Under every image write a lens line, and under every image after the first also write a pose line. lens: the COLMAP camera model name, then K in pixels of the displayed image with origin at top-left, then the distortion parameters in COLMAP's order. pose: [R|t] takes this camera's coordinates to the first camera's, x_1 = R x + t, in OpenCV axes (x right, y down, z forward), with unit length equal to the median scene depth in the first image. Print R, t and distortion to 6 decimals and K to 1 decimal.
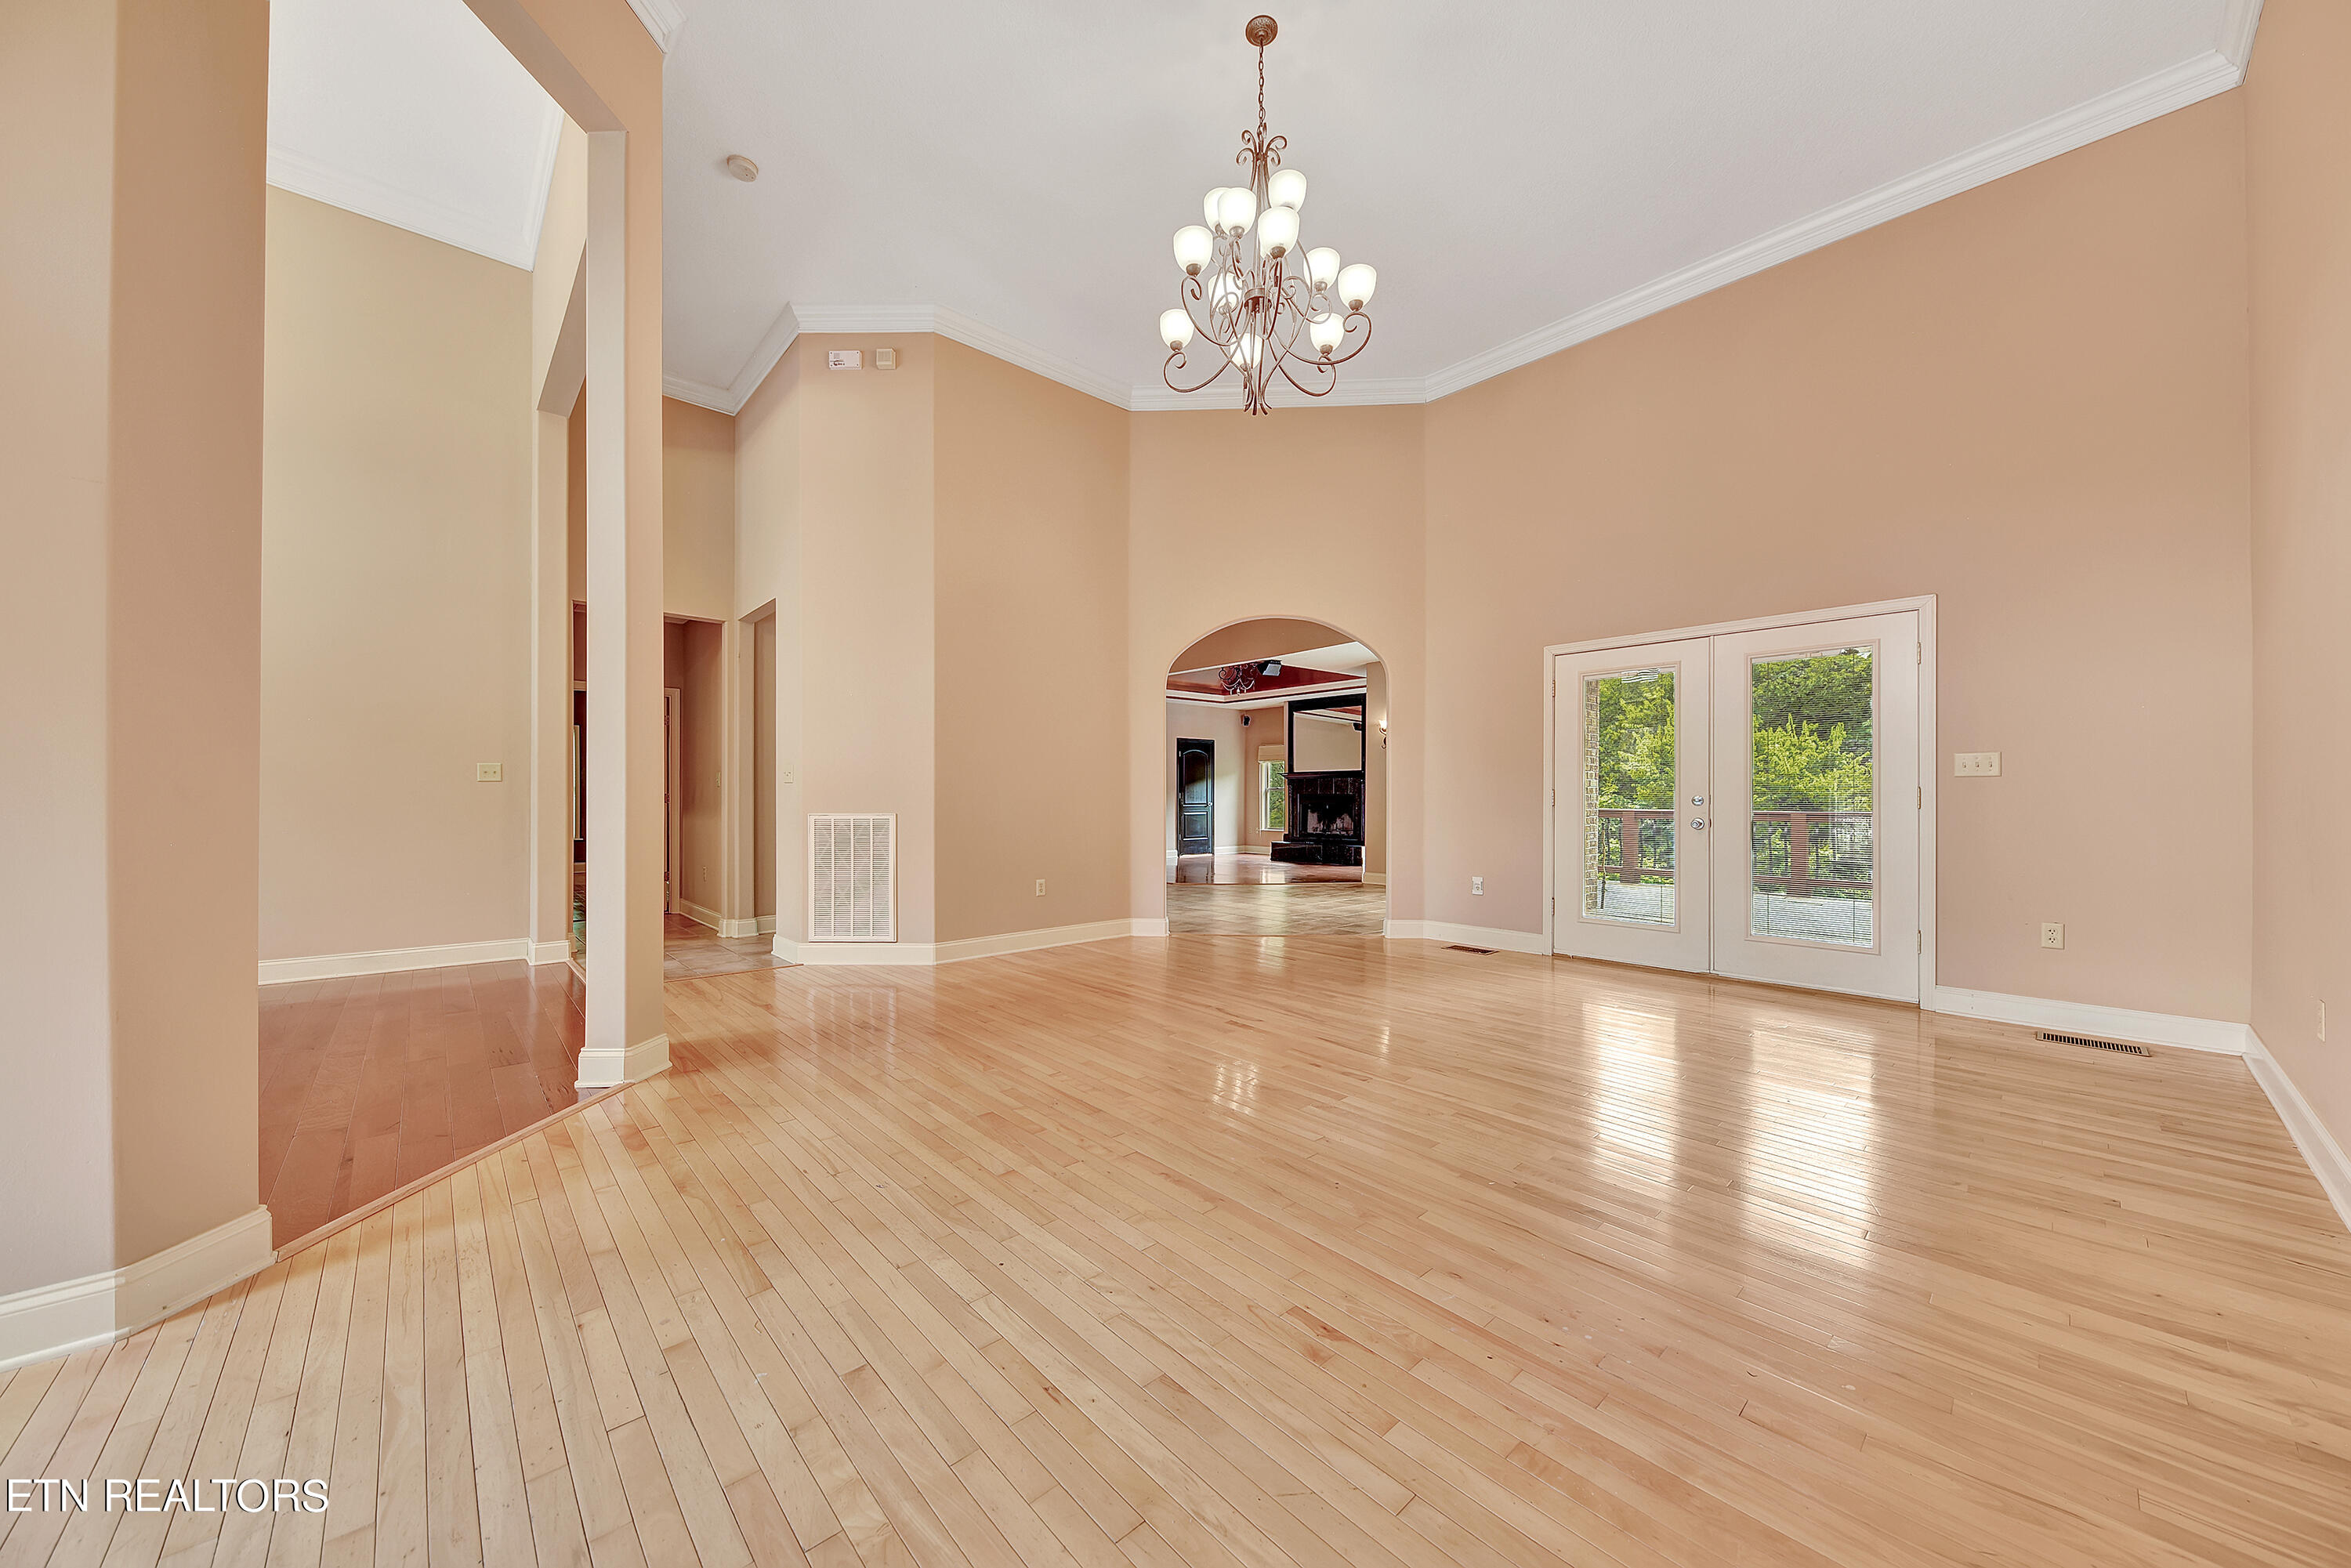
lens RADIAL K [[820.9, 0, 1177.4], [0, 820.9, 792.9], [0, 0, 1]] dist [-0.000860, -0.001254]
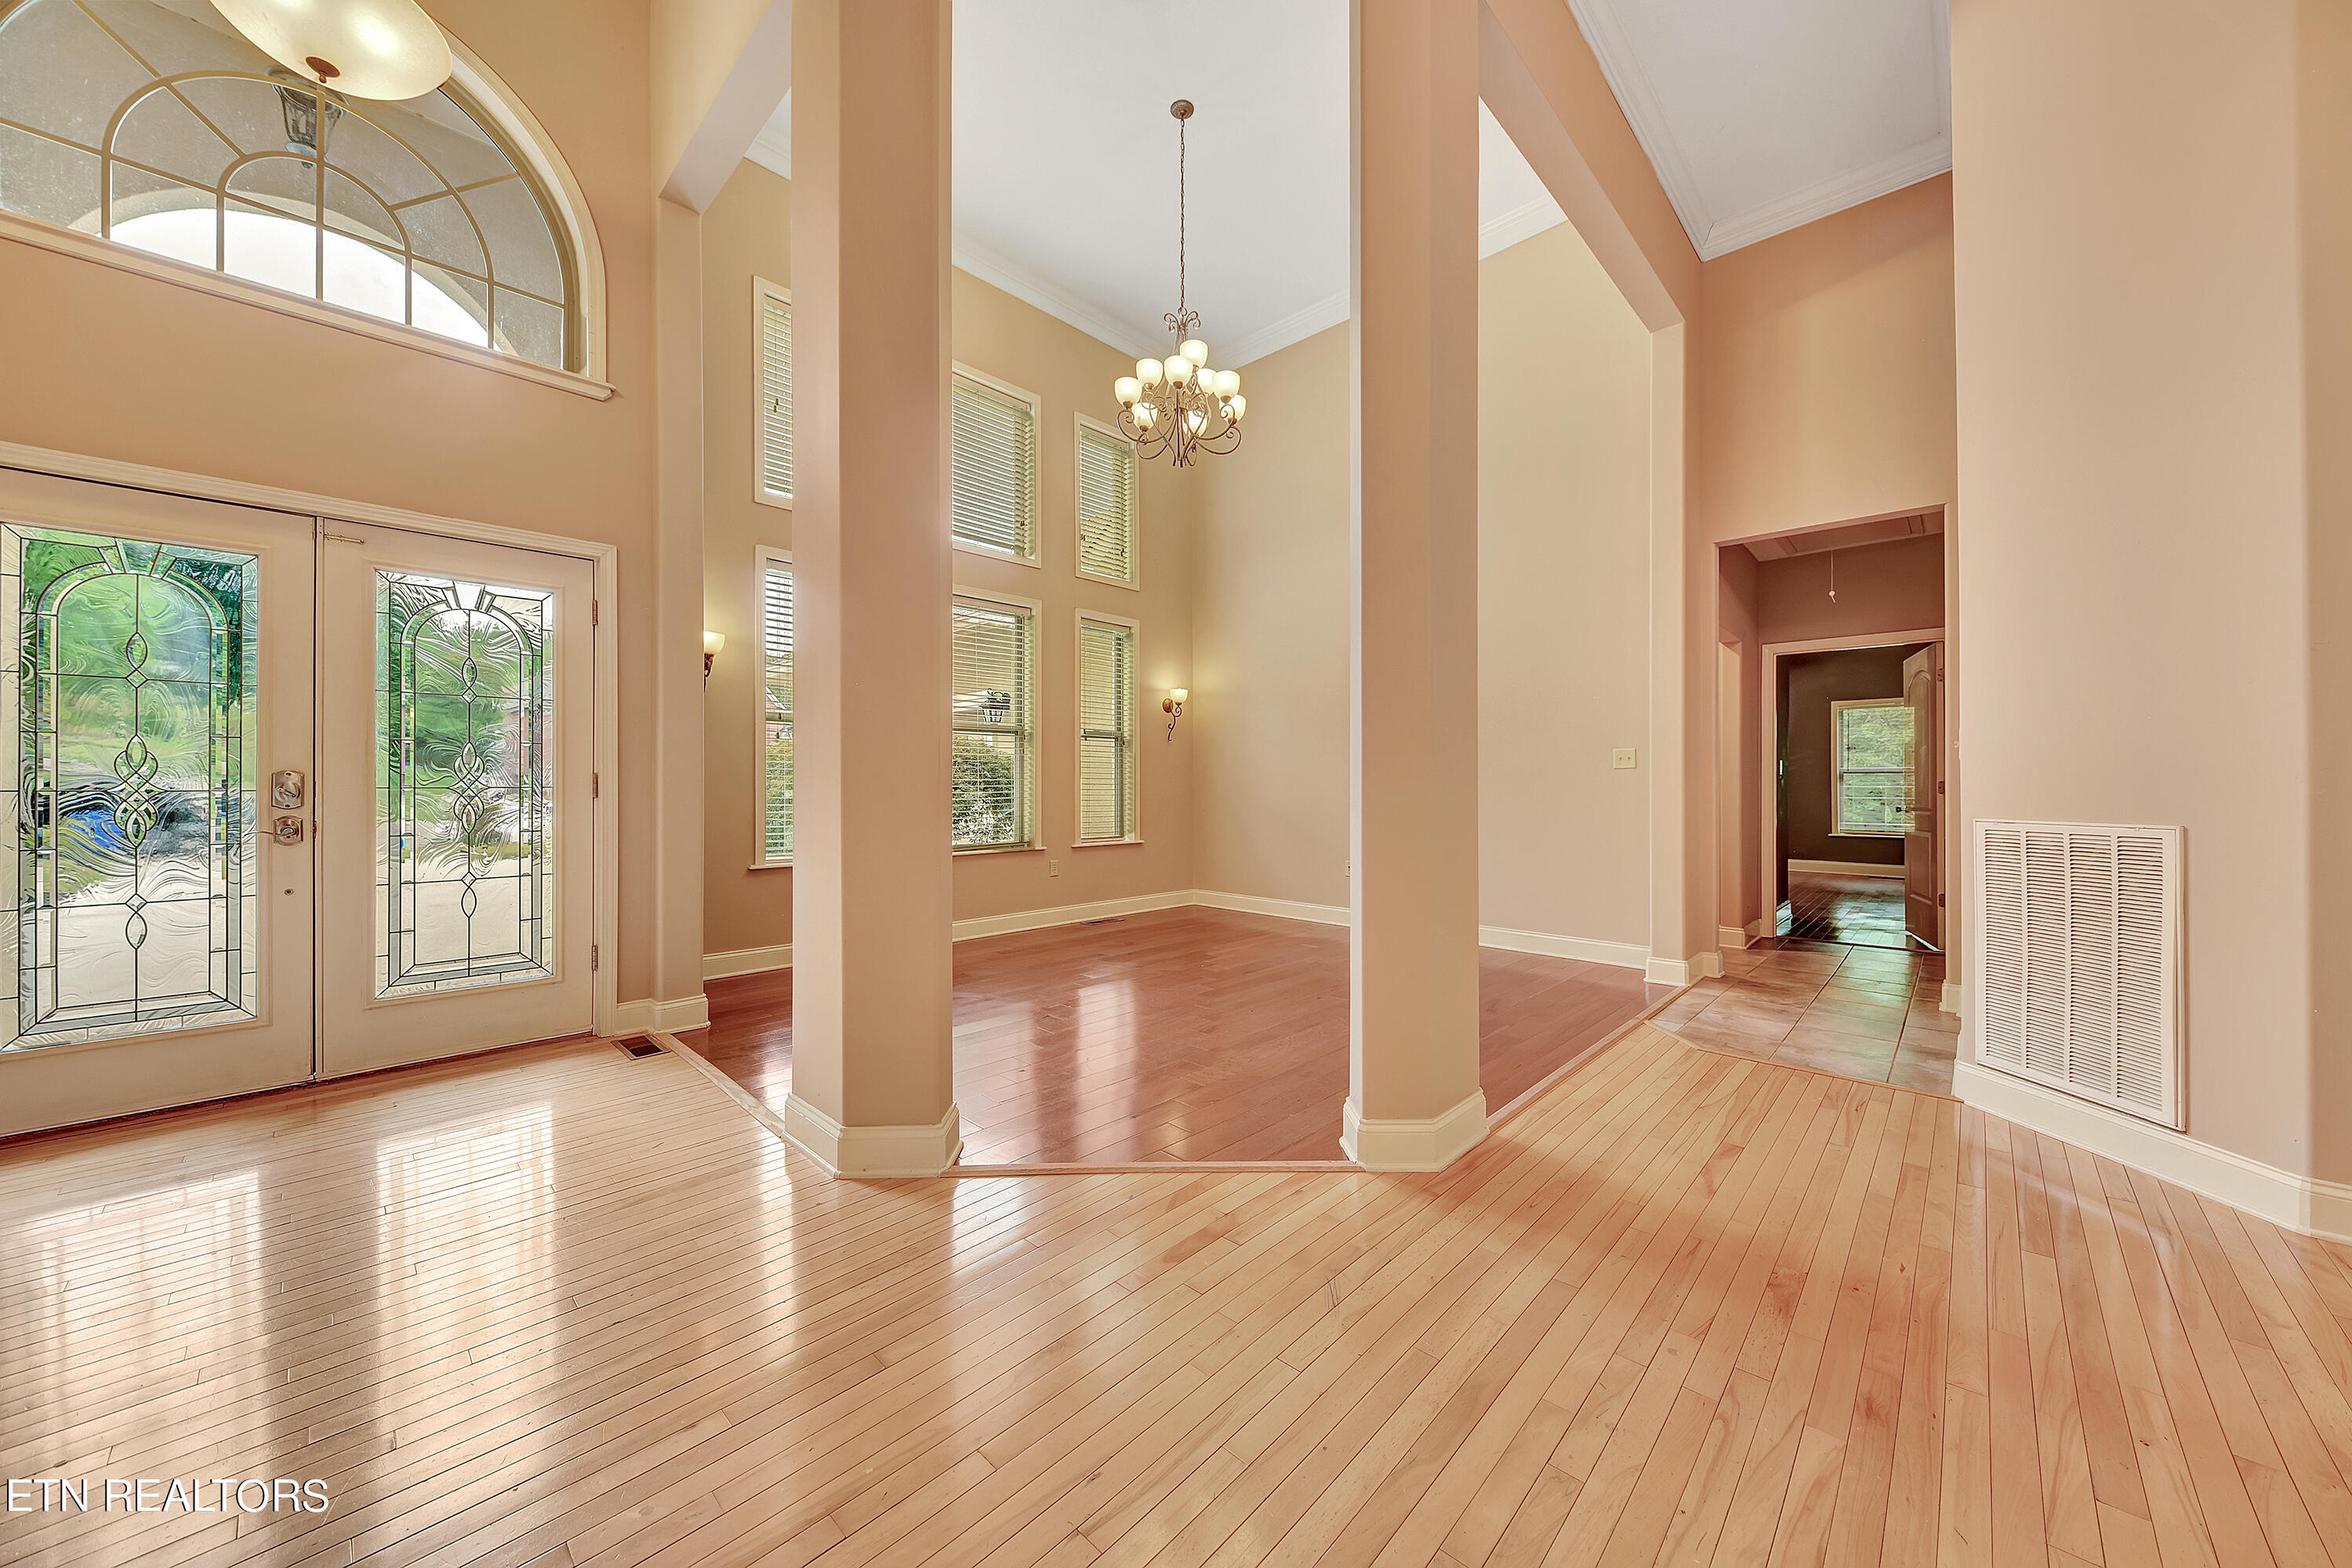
lens RADIAL K [[821.3, 0, 1179.3], [0, 821.3, 784.2], [0, 0, 1]] dist [-0.000860, -0.001254]
pose [[0.064108, -0.006398, -0.997922, 0.044522], [0.004508, 0.999971, -0.006121, 0.003542], [0.997933, -0.004107, 0.064135, 0.461661]]
